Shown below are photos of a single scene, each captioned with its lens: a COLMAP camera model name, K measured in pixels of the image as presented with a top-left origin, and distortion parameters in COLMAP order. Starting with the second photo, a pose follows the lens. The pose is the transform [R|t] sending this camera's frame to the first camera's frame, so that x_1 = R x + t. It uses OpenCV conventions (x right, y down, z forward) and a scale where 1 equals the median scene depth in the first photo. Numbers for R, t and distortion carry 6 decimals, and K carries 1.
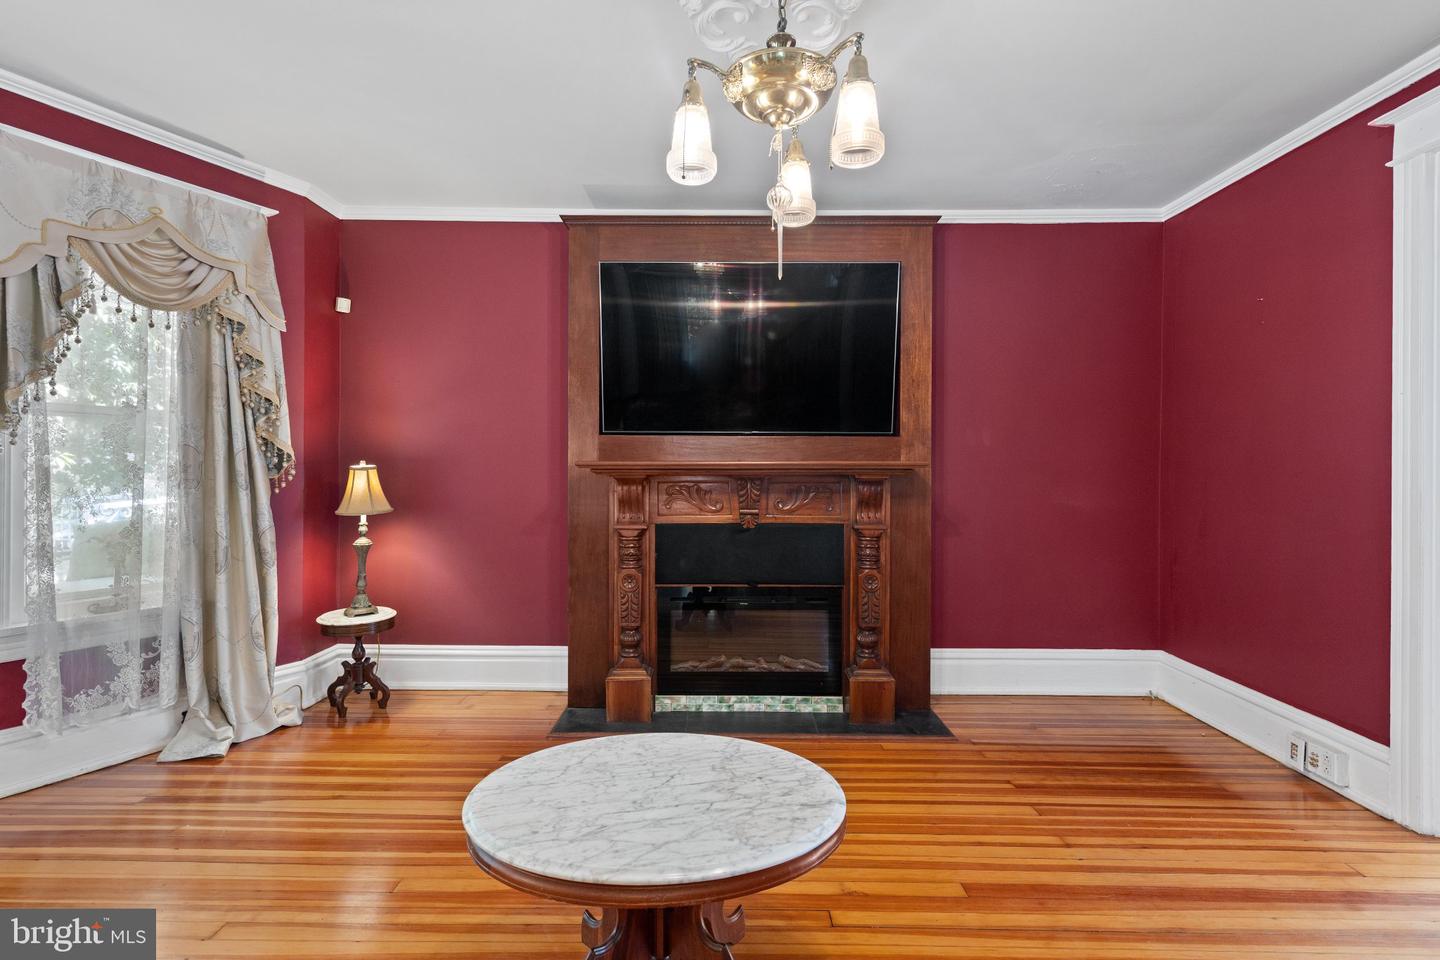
lens RADIAL K [[637.4, 0, 719.5], [0, 637.4, 474.2], [0, 0, 1]] dist [0.005085, 0.000178]
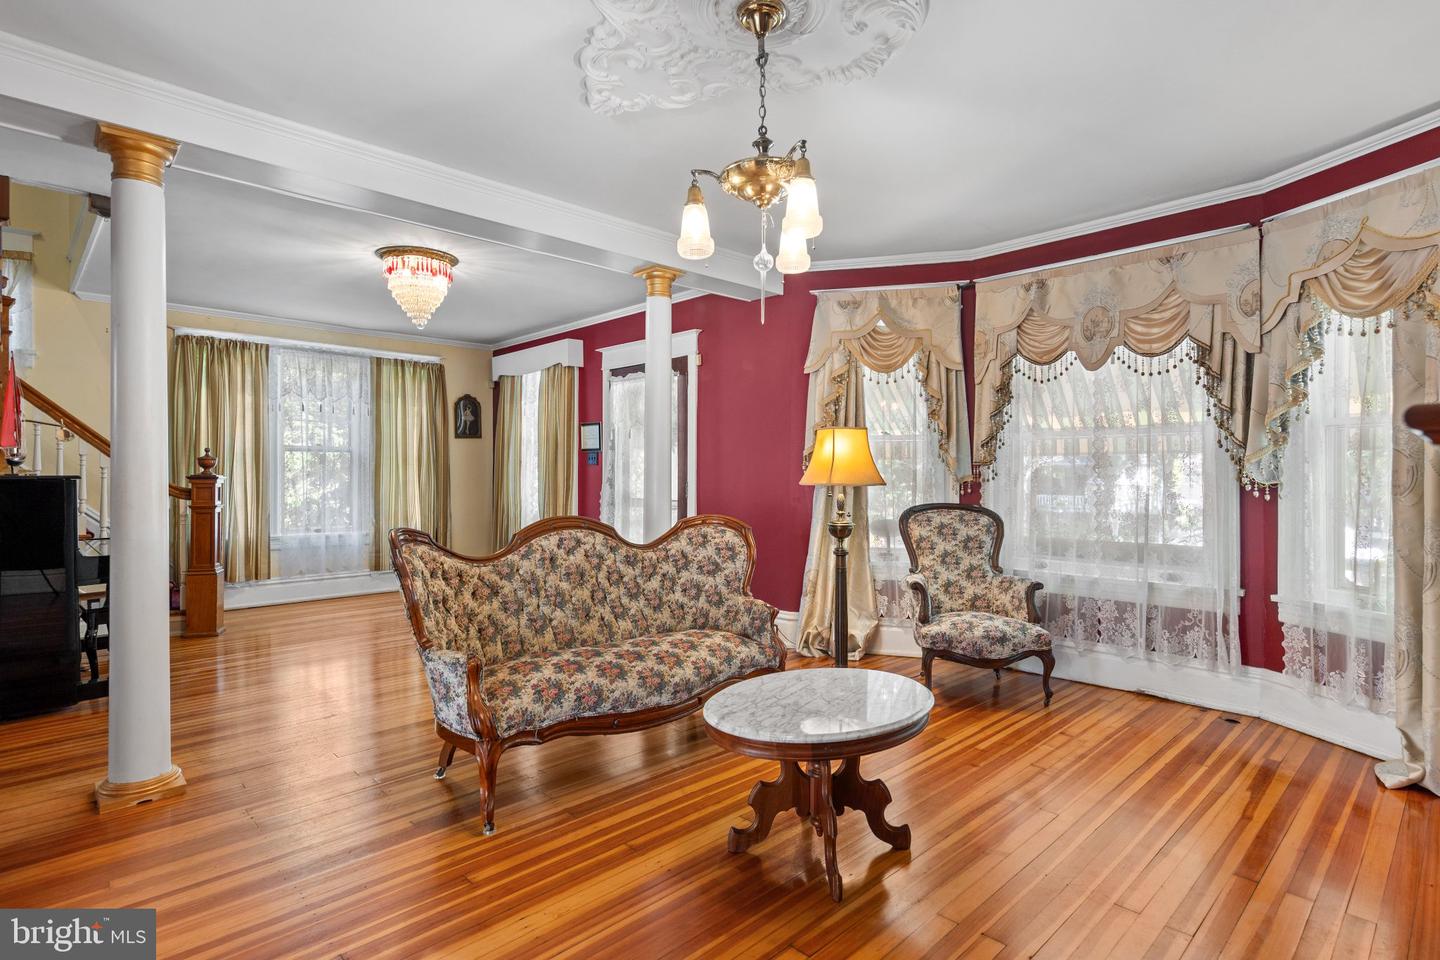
lens RADIAL K [[736.8, 0, 708.0], [0, 736.8, 473.1], [0, 0, 1]] dist [0.004699, 0.001389]
pose [[-0.720097, -0.007137, -0.693837, 0.563872], [-0.008660, 0.999962, -0.001298, 0.000514], [0.693819, 0.005074, -0.720131, 0.925393]]
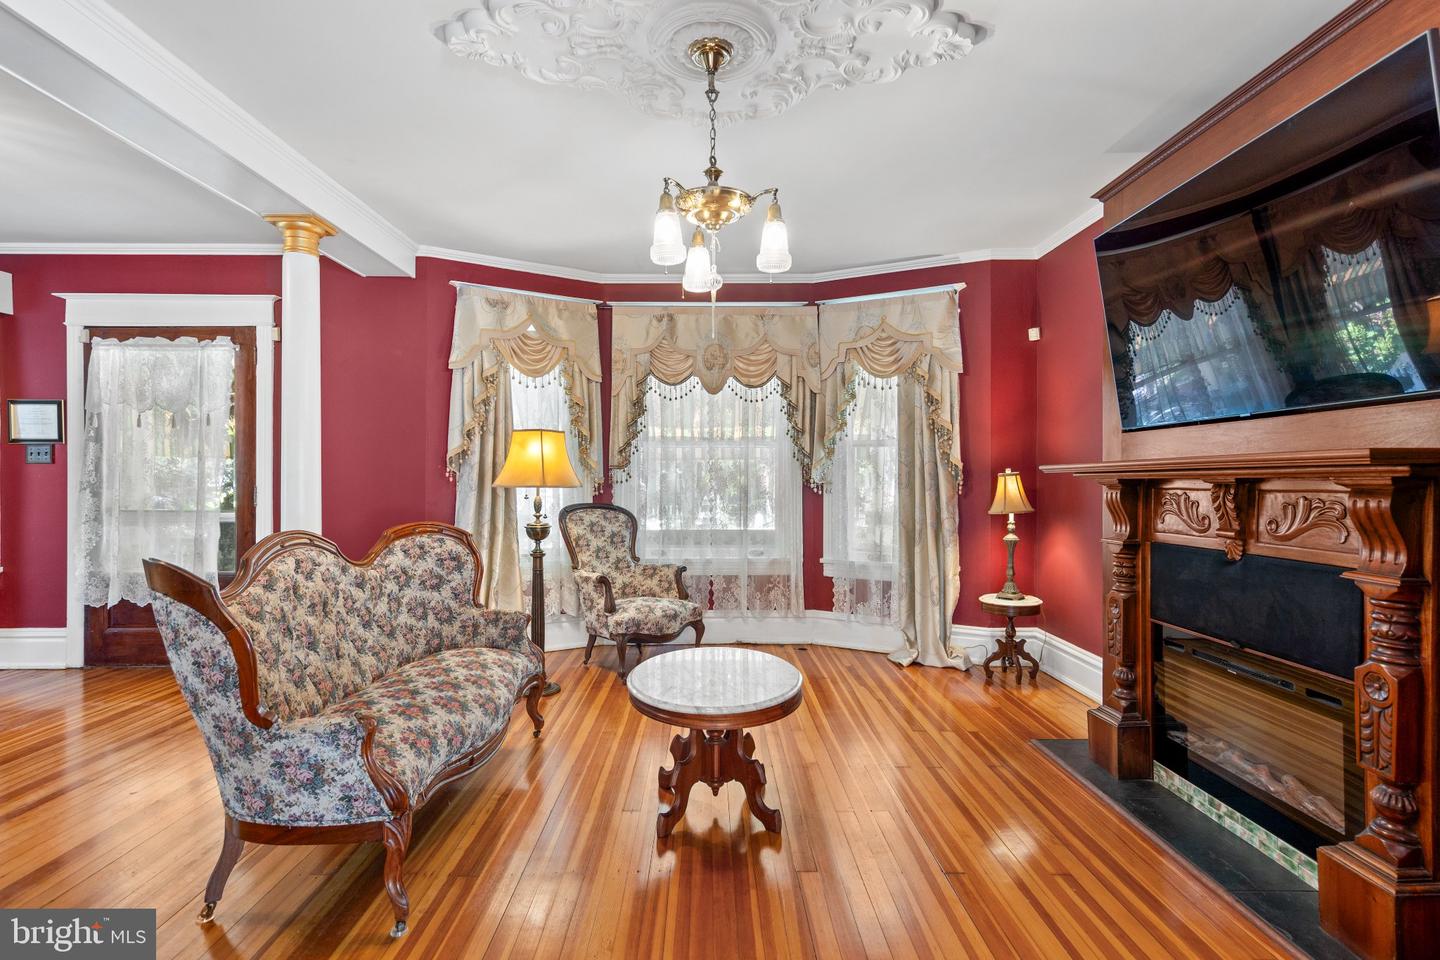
lens RADIAL K [[736.8, 0, 724.9], [0, 736.8, 481.9], [0, 0, 1]] dist [0.004699, 0.001389]
pose [[0.026541, -0.000048, -0.999648, 0.806926], [-0.005651, 0.999984, -0.000198, 0.006756], [0.999632, 0.005654, 0.026540, 0.449690]]
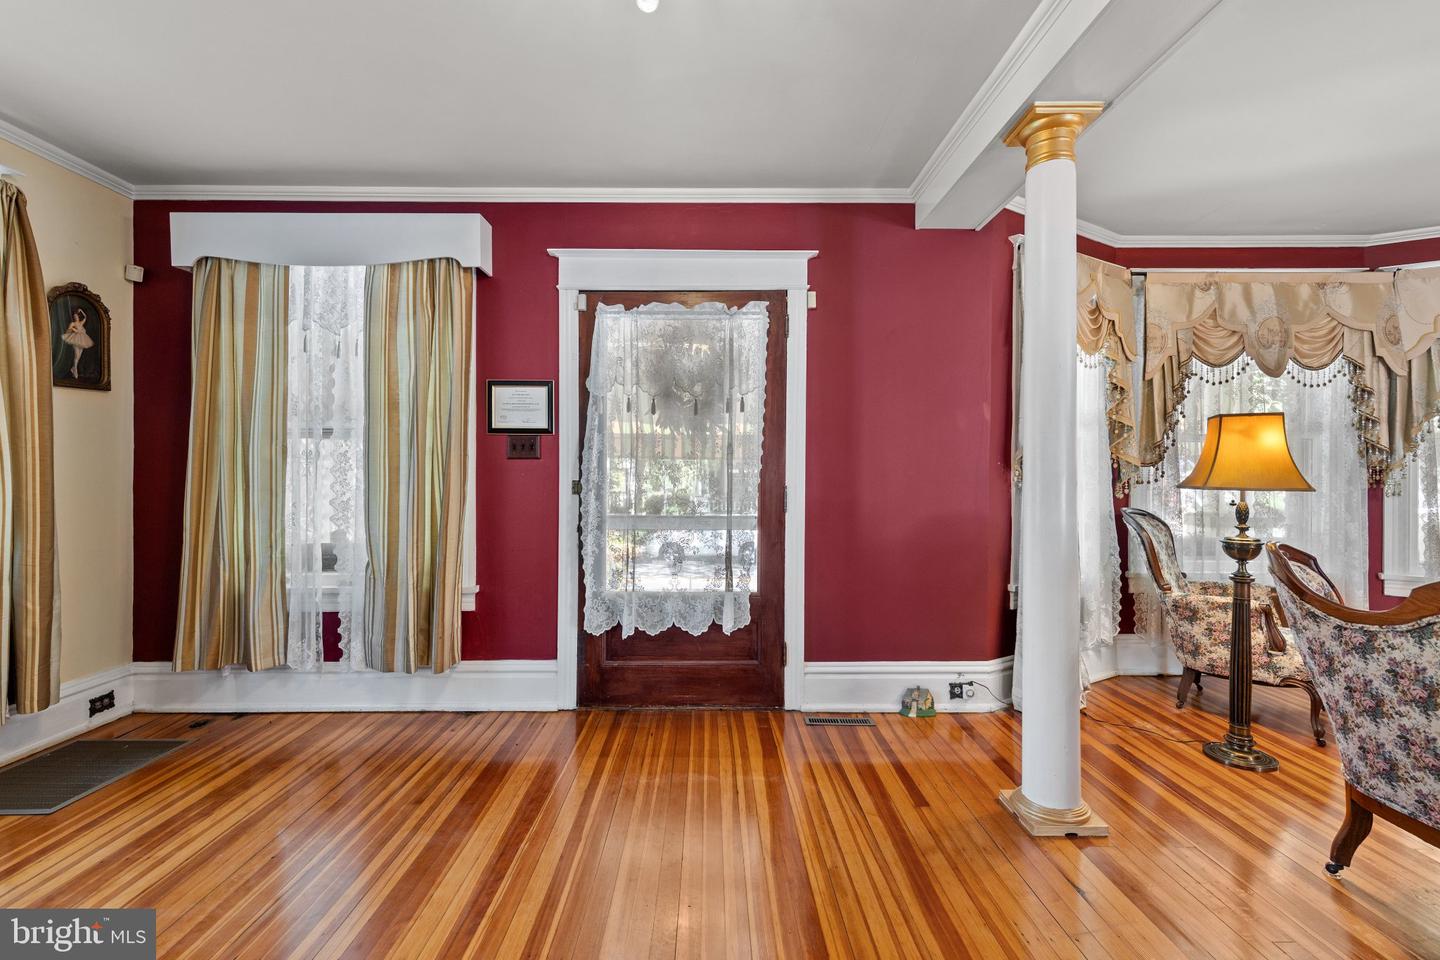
lens RADIAL K [[637.4, 0, 718.4], [0, 637.4, 473.8], [0, 0, 1]] dist [0.005085, 0.000178]
pose [[0.018359, -0.003765, -0.999824, 0.343787], [-0.007885, 0.999961, -0.003910, 0.004106], [0.999800, 0.007955, 0.018328, -0.568267]]
